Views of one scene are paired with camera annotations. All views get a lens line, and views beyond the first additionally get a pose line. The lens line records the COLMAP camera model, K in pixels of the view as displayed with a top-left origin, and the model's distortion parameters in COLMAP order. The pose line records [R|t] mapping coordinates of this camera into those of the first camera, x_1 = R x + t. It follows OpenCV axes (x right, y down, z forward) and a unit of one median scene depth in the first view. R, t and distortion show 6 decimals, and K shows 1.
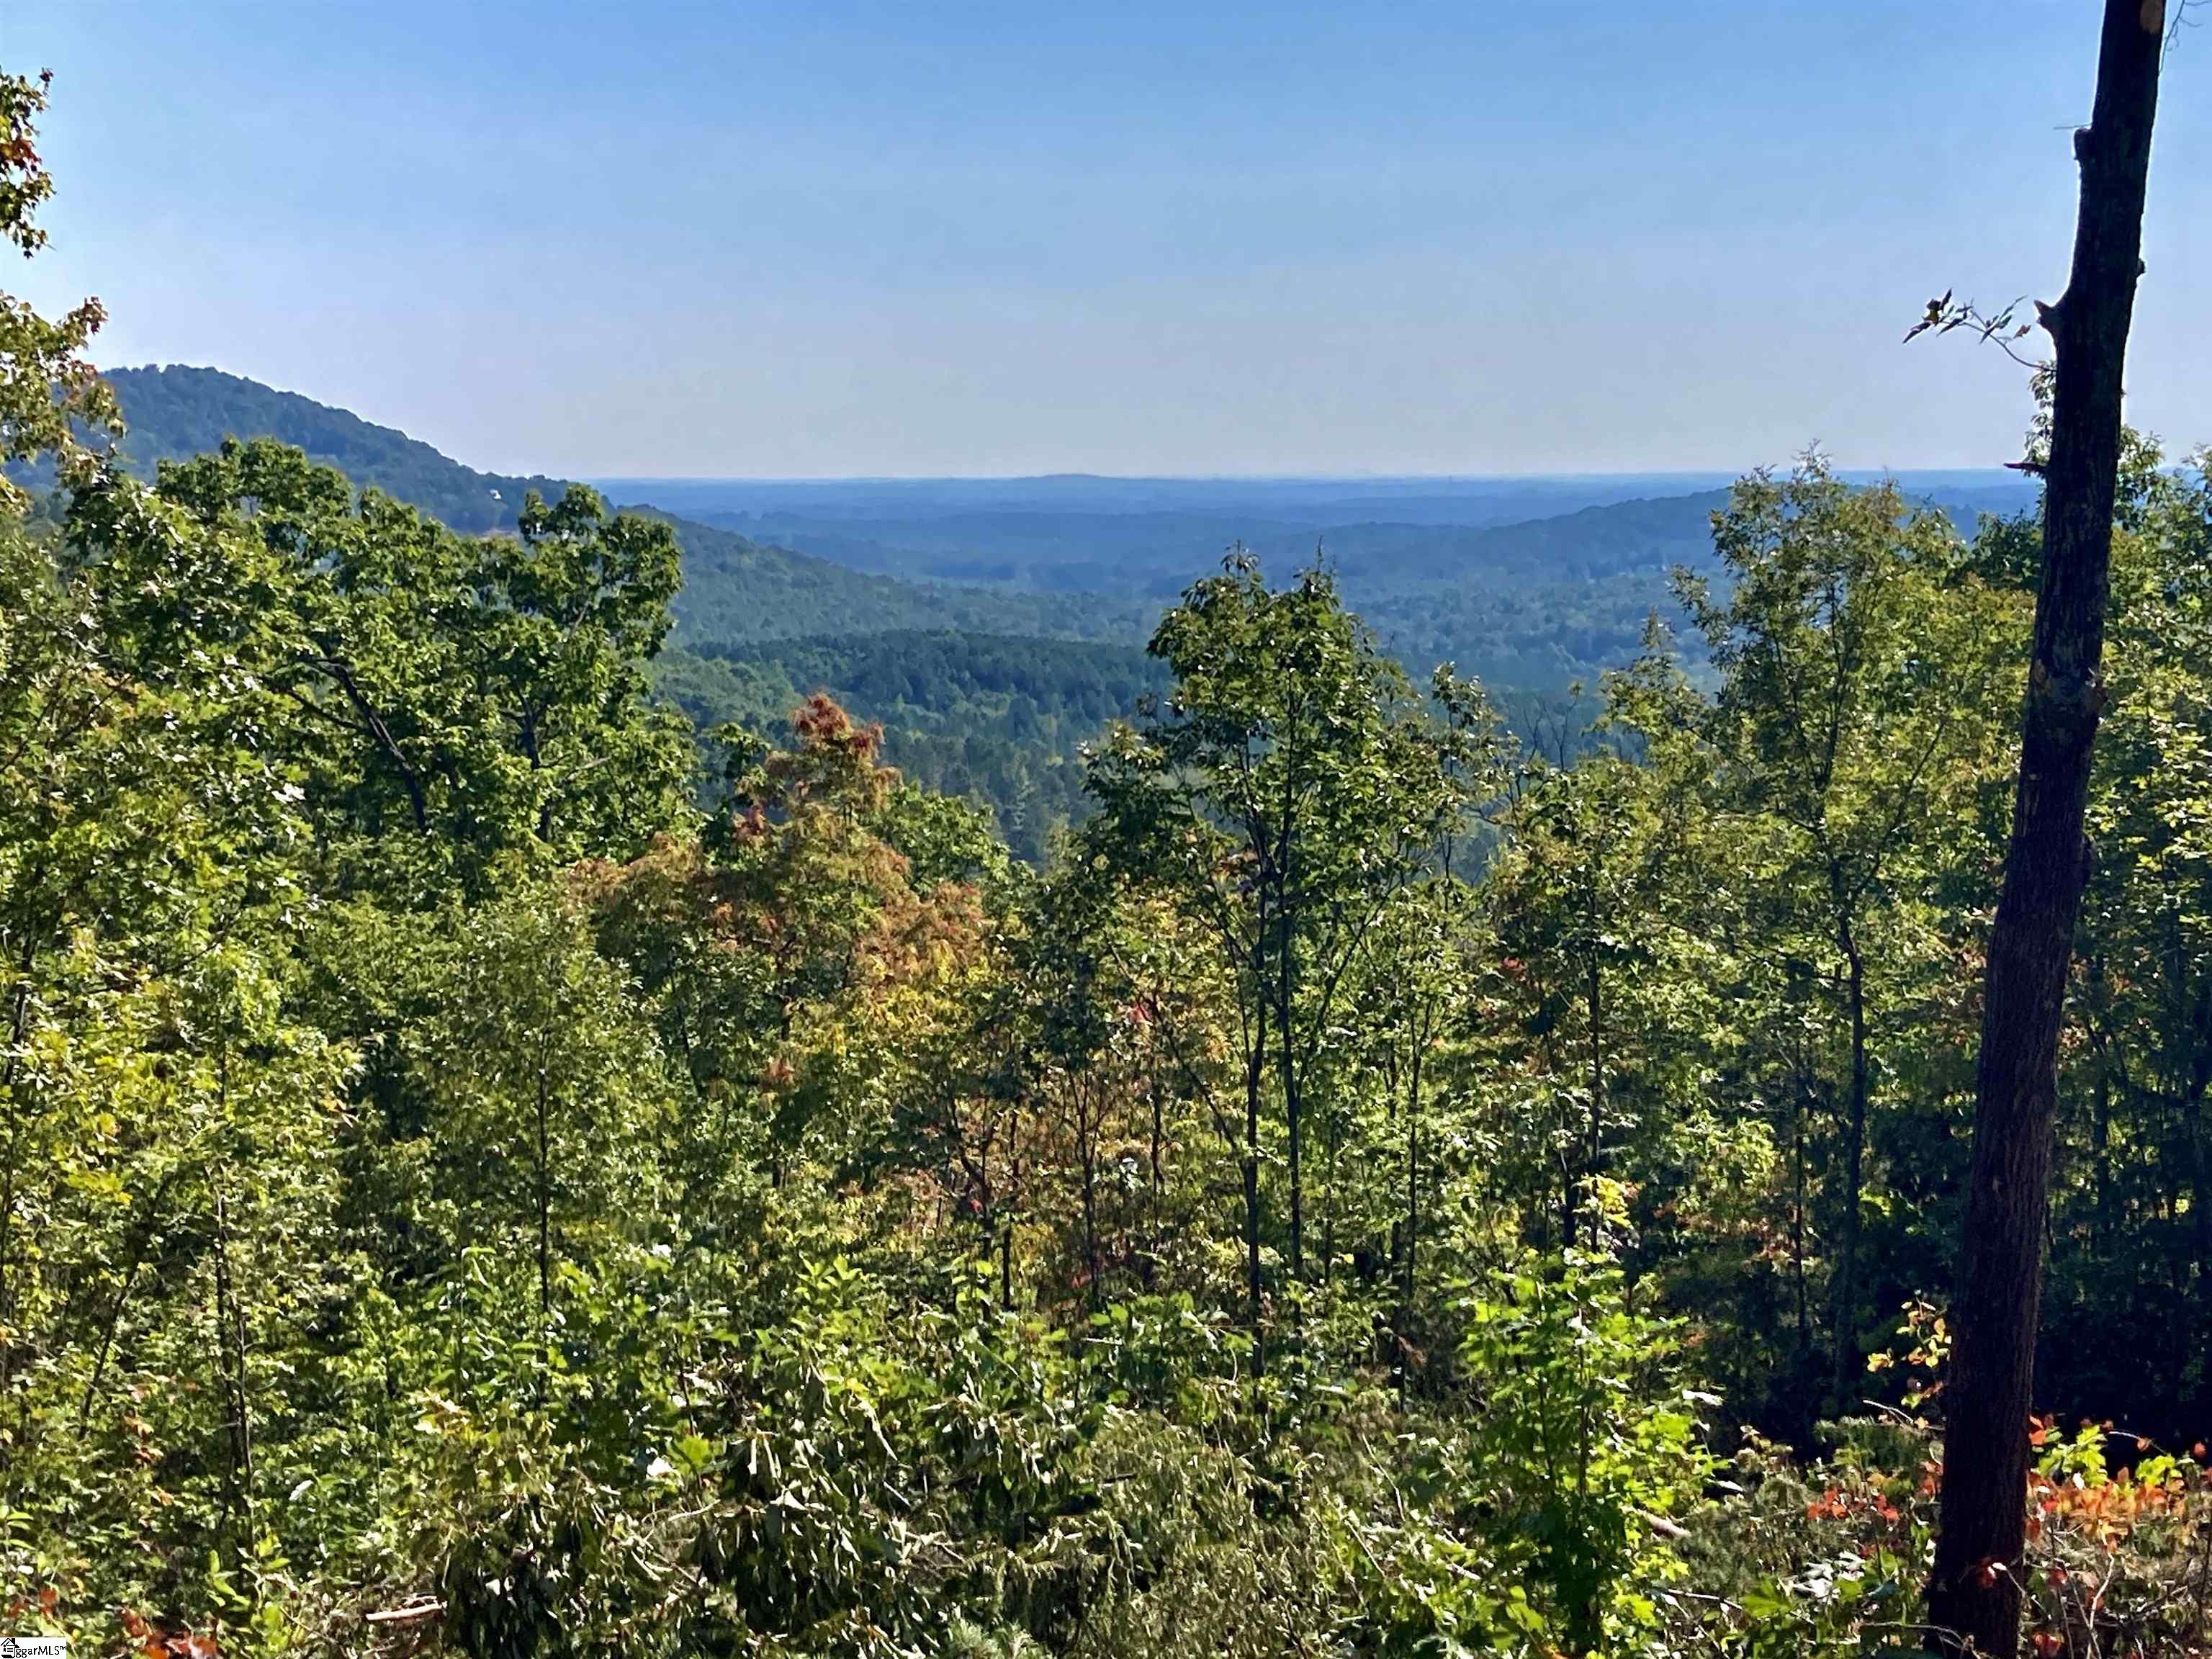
lens RADIAL K [[3462.3, 0, 1097.0], [0, 3462.3, 835.2], [0, 0, 1]] dist [0.094281, 0.000000]
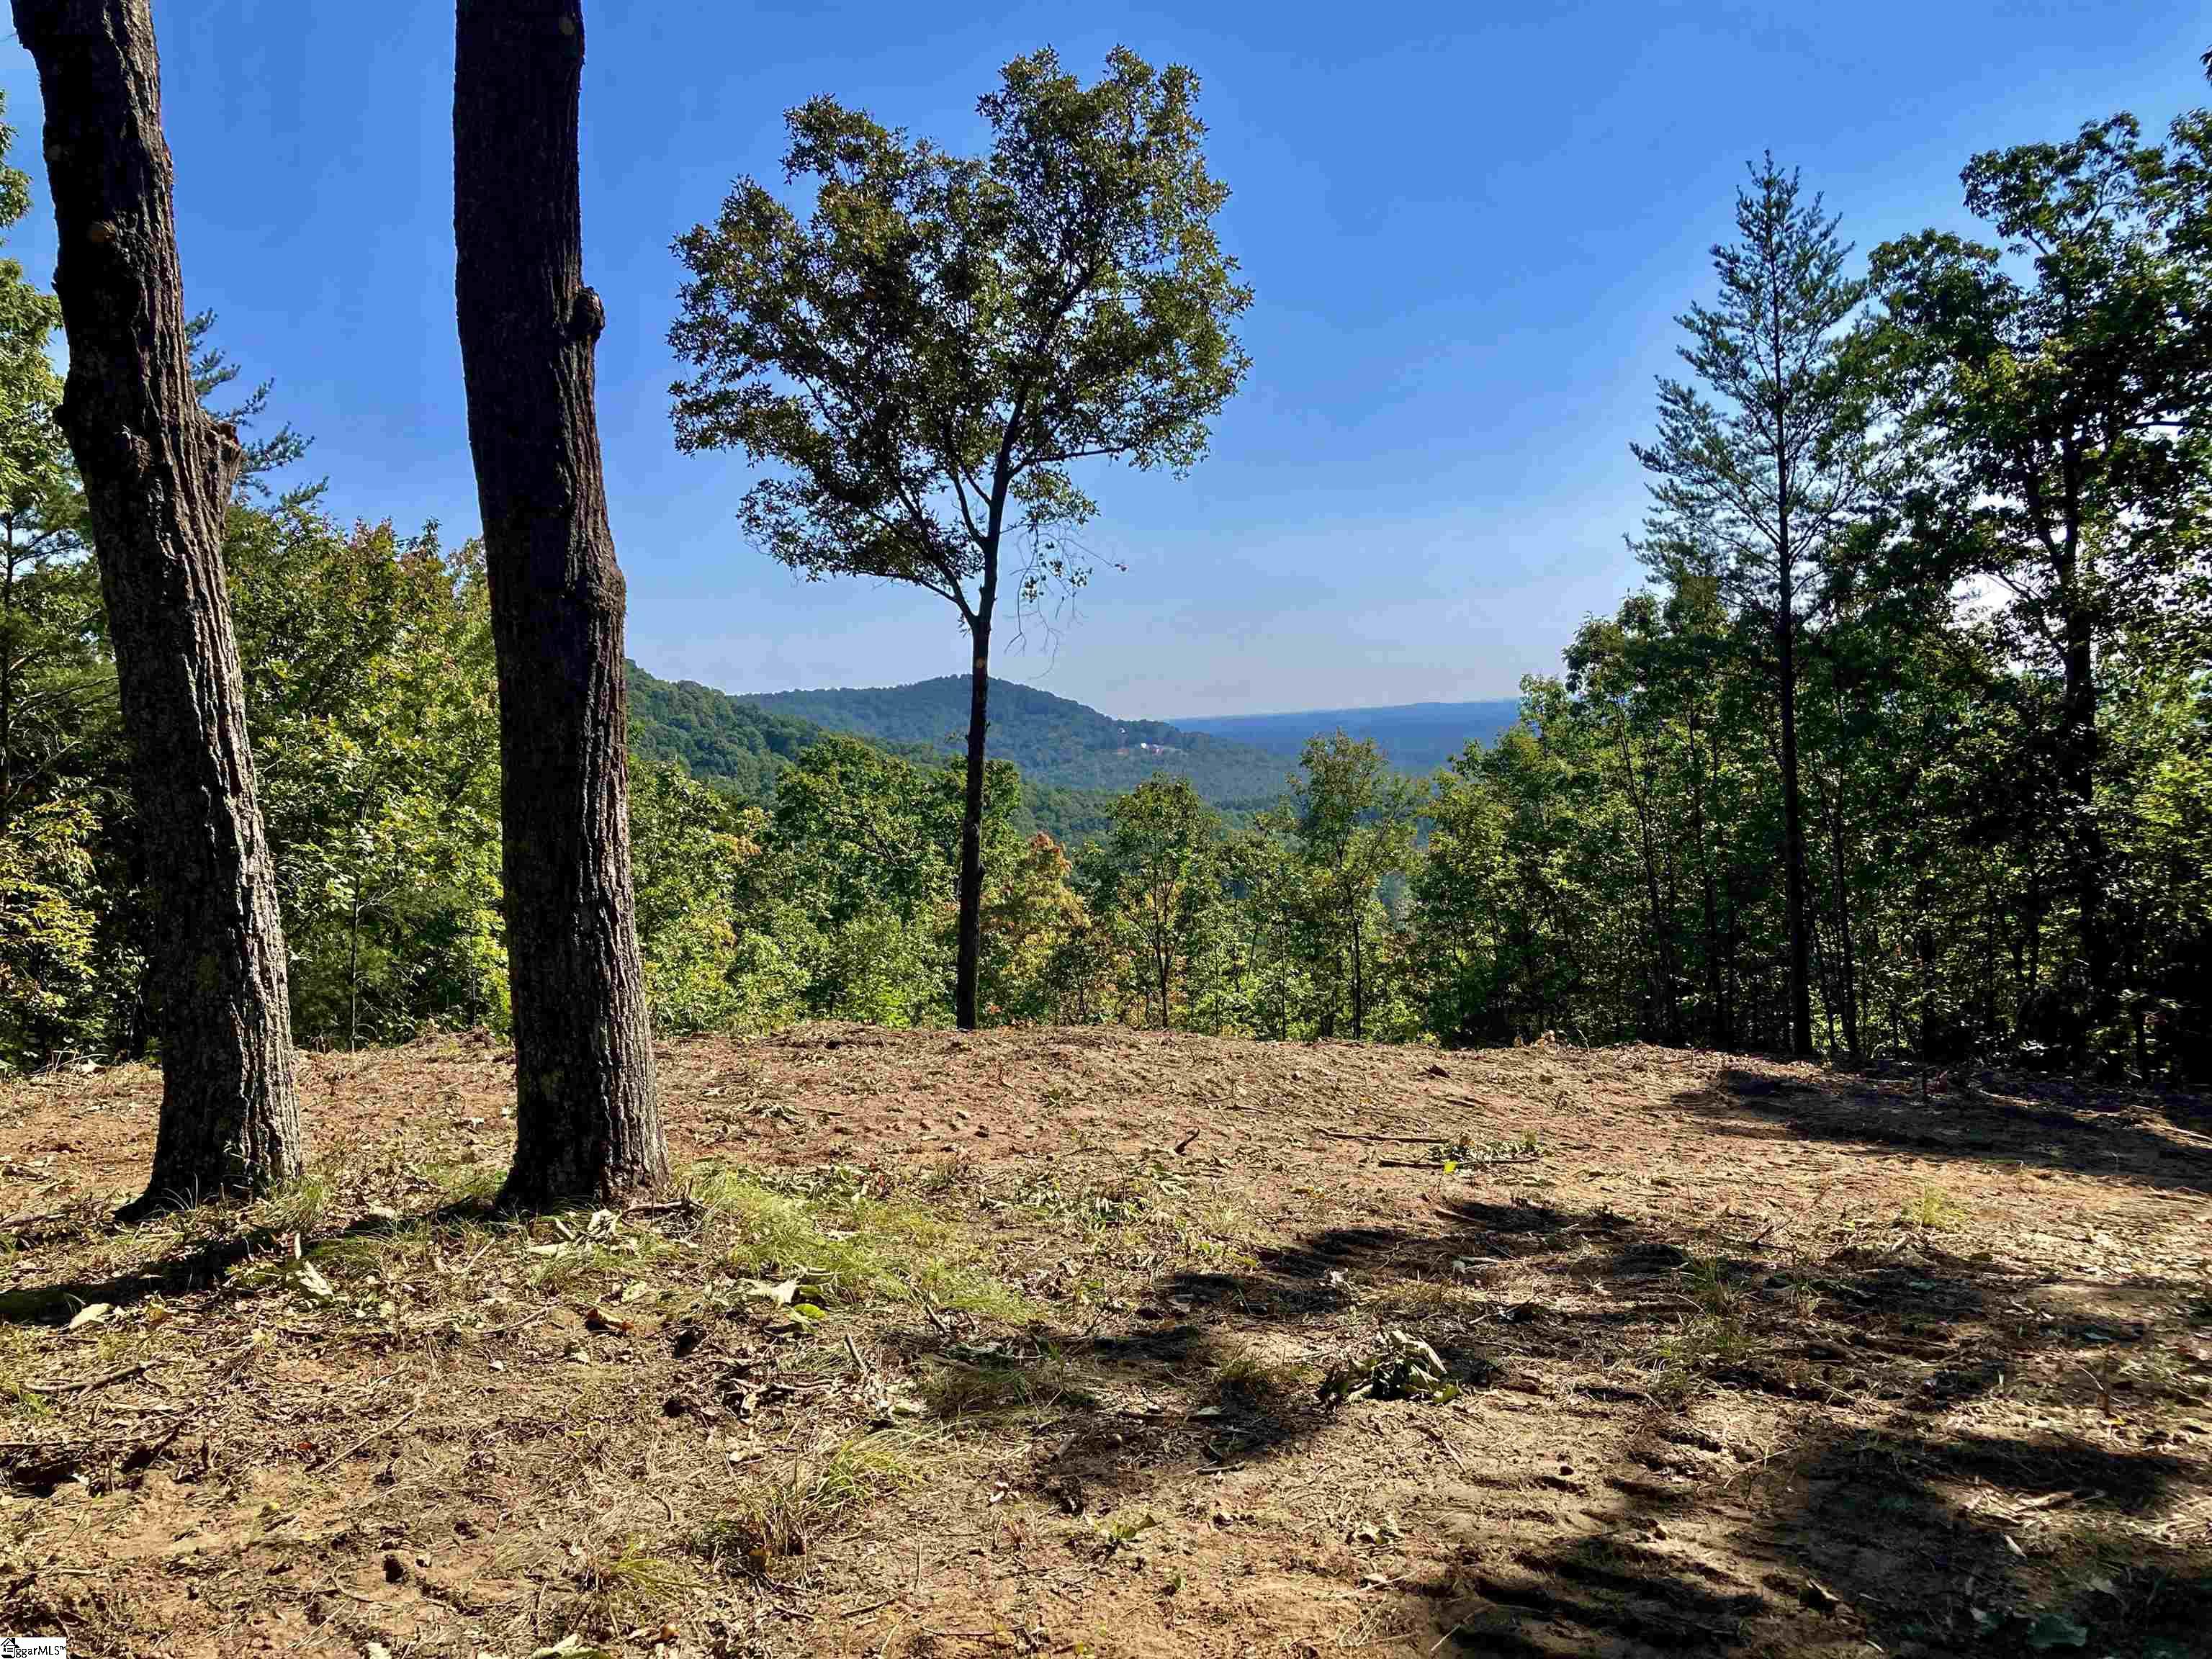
lens RADIAL K [[1812.7, 0, 1102.8], [0, 1812.7, 835.2], [0, 0, 1]] dist [0.092684, -0.006038]
pose [[0.981808, -0.036836, -0.186268, 0.205520], [0.030141, 0.998798, -0.038650, 0.013118], [0.187468, 0.032332, 0.981739, -0.259235]]
